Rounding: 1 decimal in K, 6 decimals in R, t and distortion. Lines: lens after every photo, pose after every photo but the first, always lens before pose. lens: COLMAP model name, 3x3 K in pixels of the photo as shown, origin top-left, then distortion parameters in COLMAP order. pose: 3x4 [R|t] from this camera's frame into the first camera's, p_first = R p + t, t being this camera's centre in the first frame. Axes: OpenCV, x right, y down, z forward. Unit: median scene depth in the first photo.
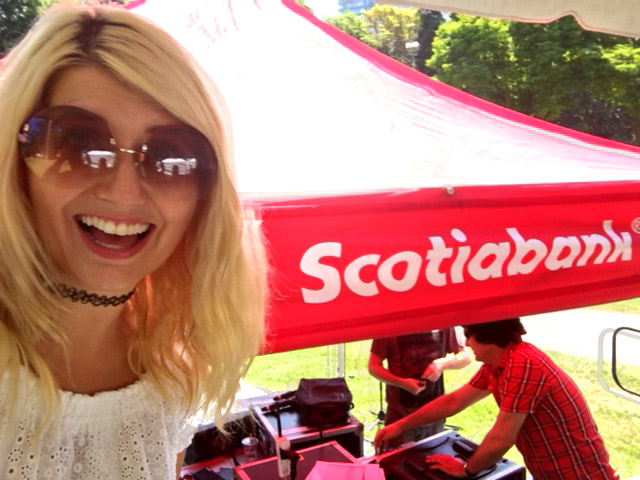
lens RADIAL K [[579.2, 0, 320.3], [0, 579.2, 239.8], [0, 0, 1]] dist [-0.046614, -0.007826]
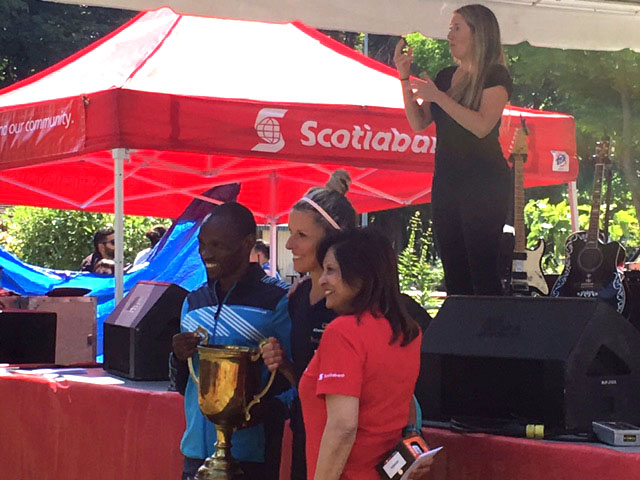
lens RADIAL K [[2021.8, 0, 319.4], [0, 2021.8, 239.3], [0, 0, 1]] dist [0.114926, 0.000000]
pose [[0.988348, 0.050398, 0.143623, -1.021510], [-0.032011, 0.991313, -0.127567, 1.401234], [-0.148804, 0.121483, 0.981376, -6.458487]]
